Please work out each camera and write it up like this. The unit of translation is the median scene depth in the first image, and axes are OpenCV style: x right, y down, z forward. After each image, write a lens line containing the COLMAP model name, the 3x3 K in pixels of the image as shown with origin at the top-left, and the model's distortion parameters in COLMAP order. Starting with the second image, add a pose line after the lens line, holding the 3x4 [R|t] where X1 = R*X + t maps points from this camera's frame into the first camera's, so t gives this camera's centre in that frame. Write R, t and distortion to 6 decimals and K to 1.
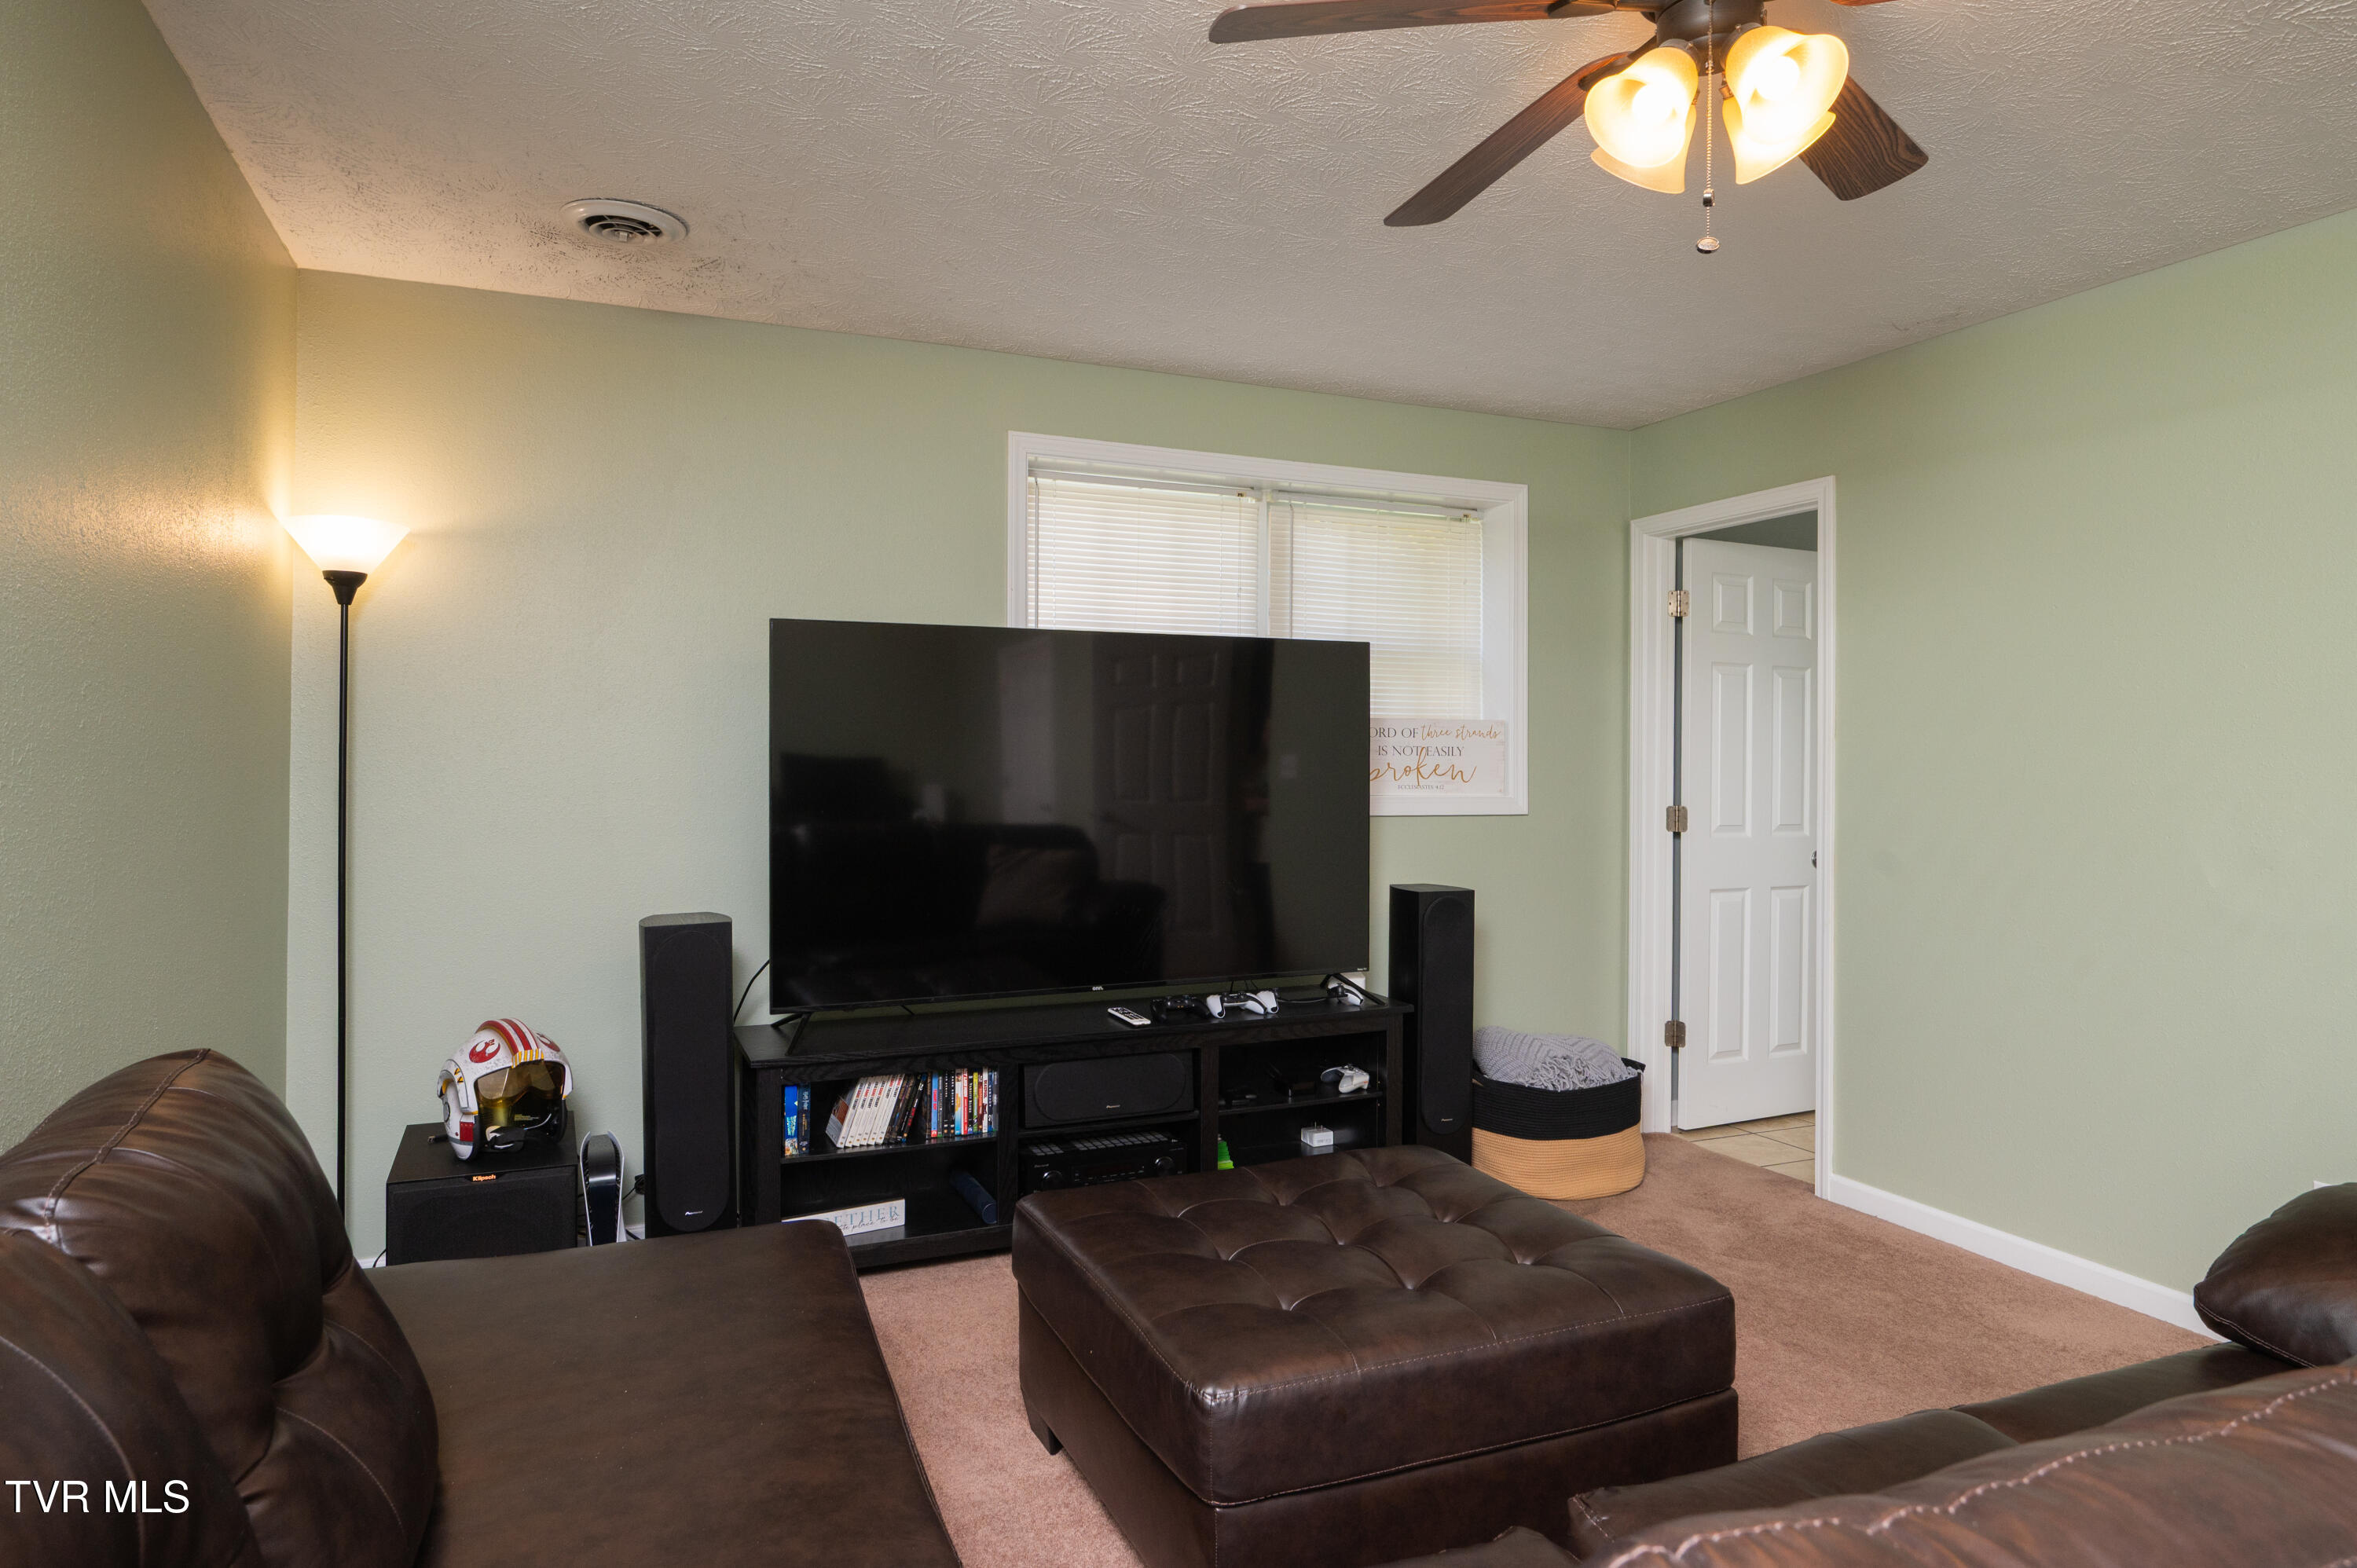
lens RADIAL K [[1390.4, 0, 1178.5], [0, 1390.4, 784.0], [0, 0, 1]] dist [-0.003159, 0.000389]
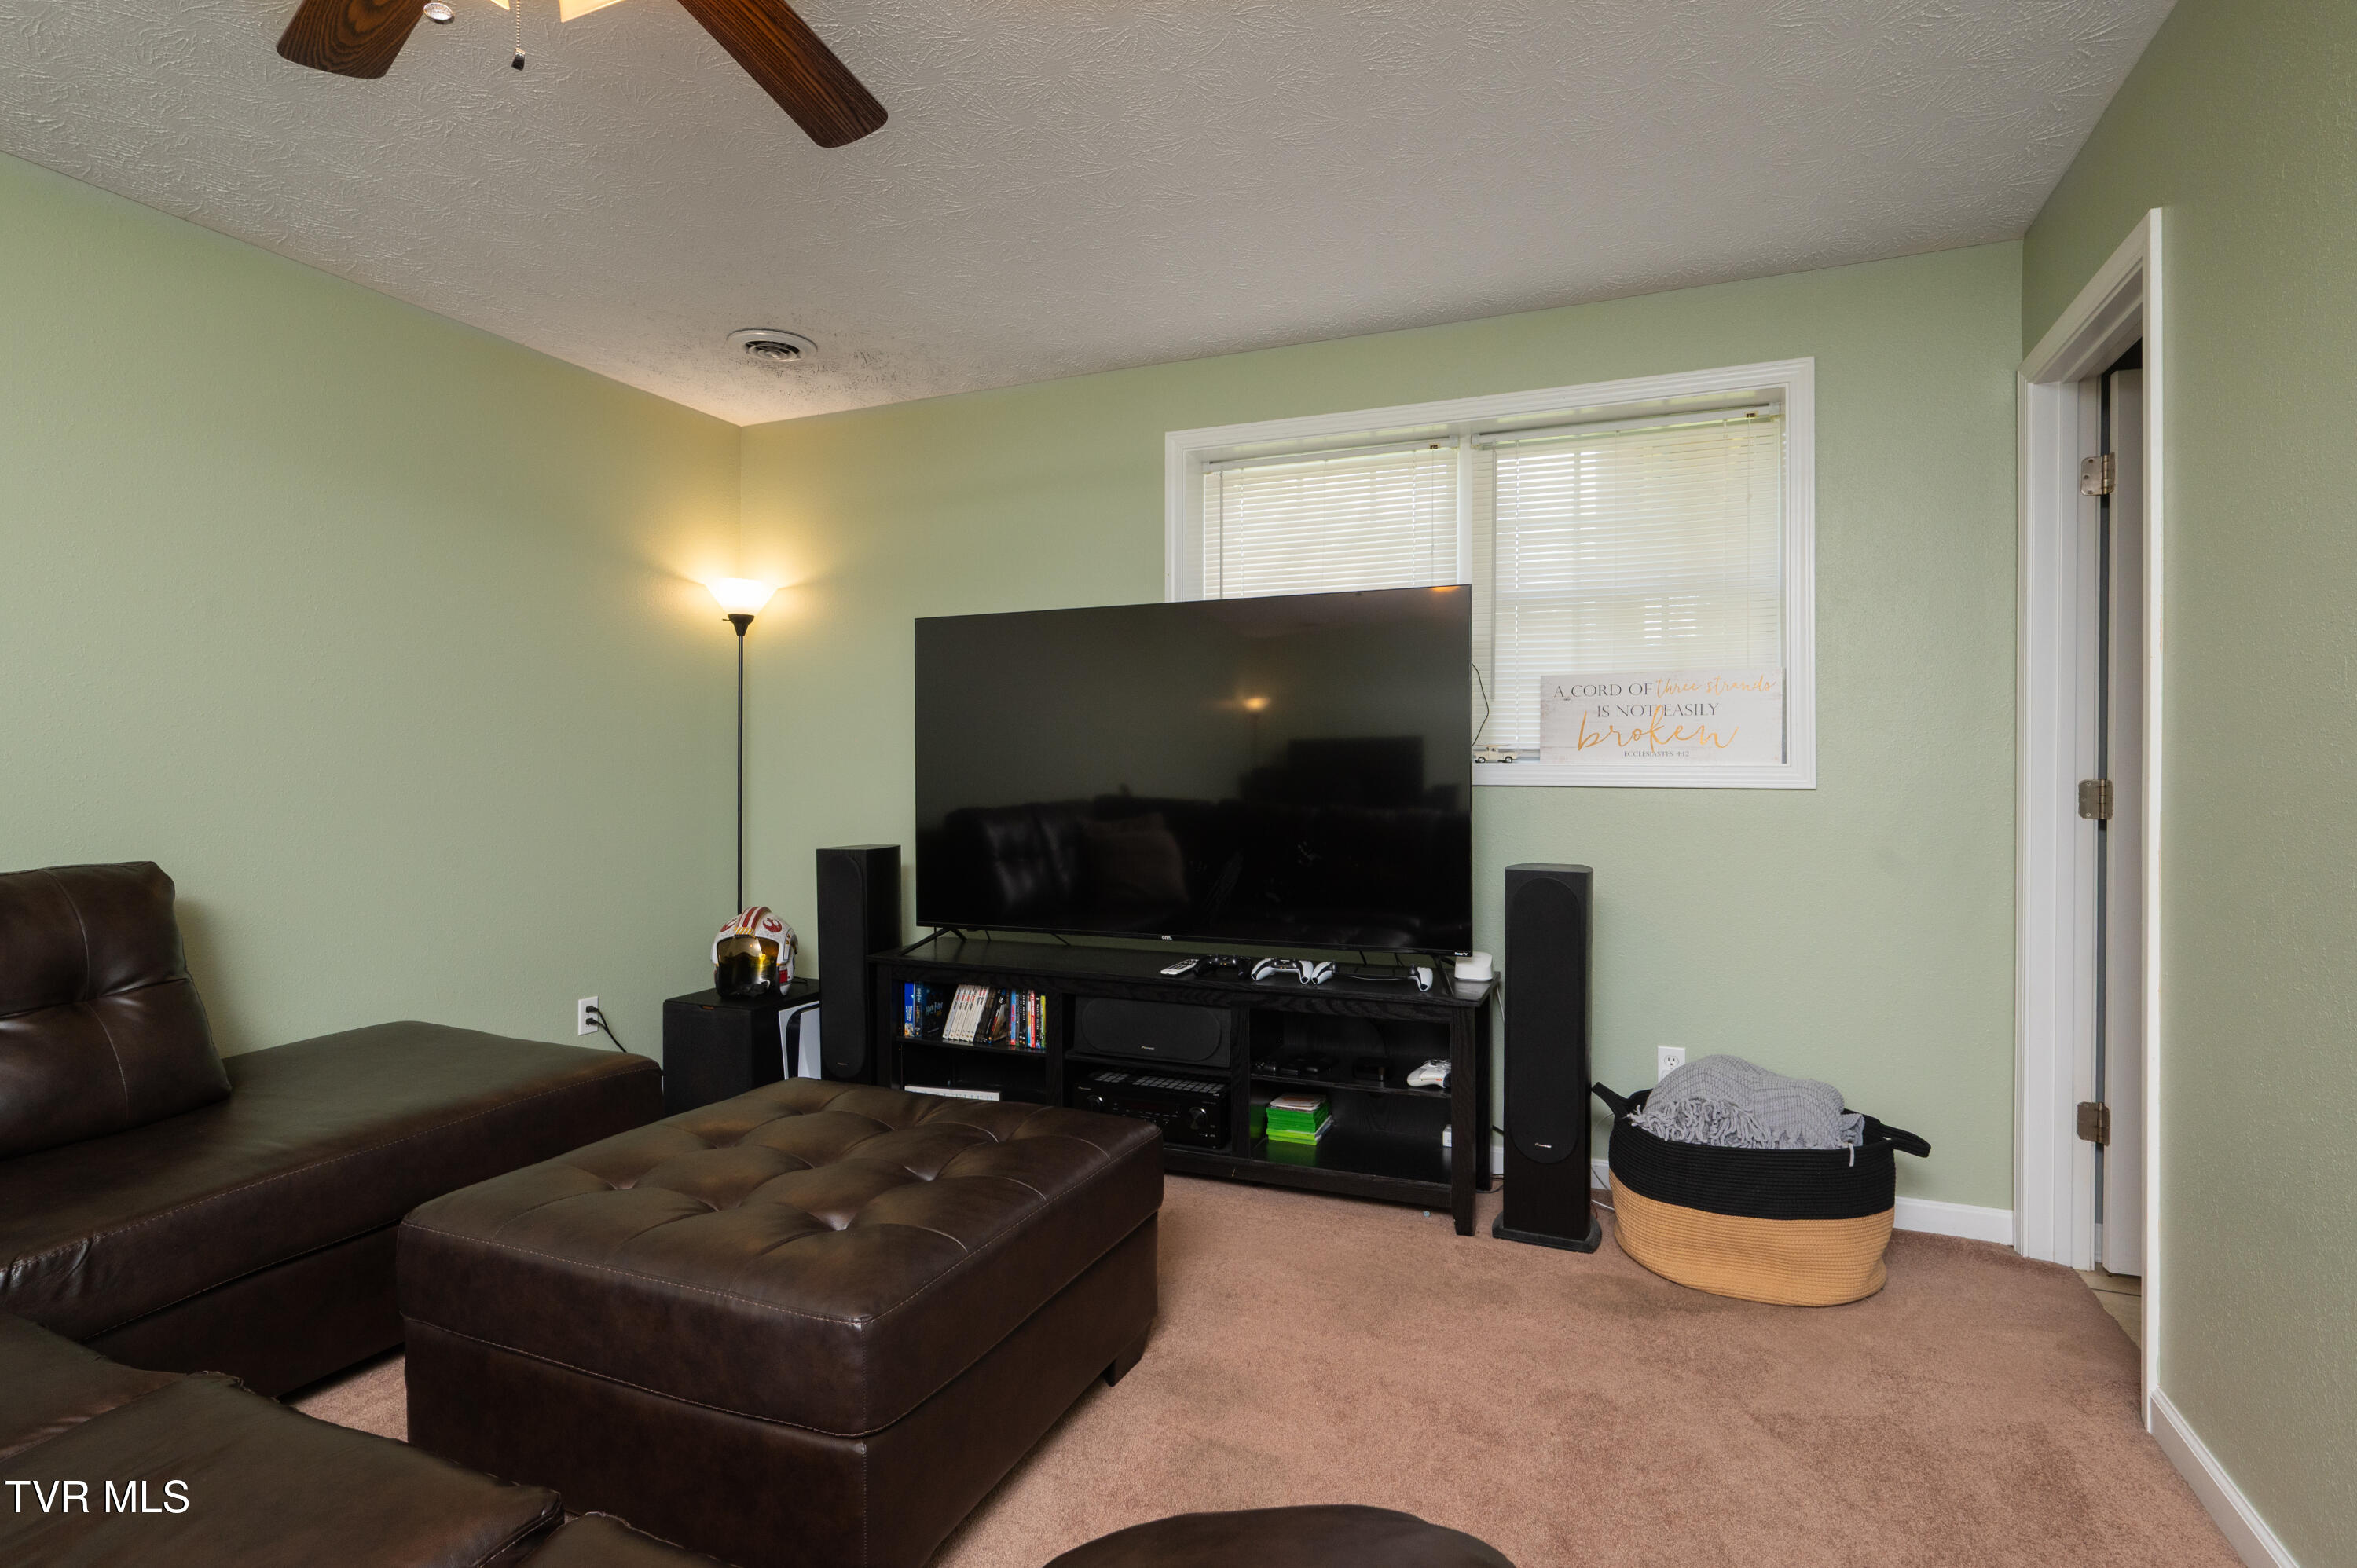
lens RADIAL K [[1164.5, 0, 1178.5], [0, 1164.5, 784.0], [0, 0, 1]] dist [0.009790, -0.000030]
pose [[0.695058, 0.004963, -0.718937, 0.575252], [-0.011317, 0.999928, -0.004038, 0.031656], [0.718865, 0.010943, 0.695064, 0.373478]]
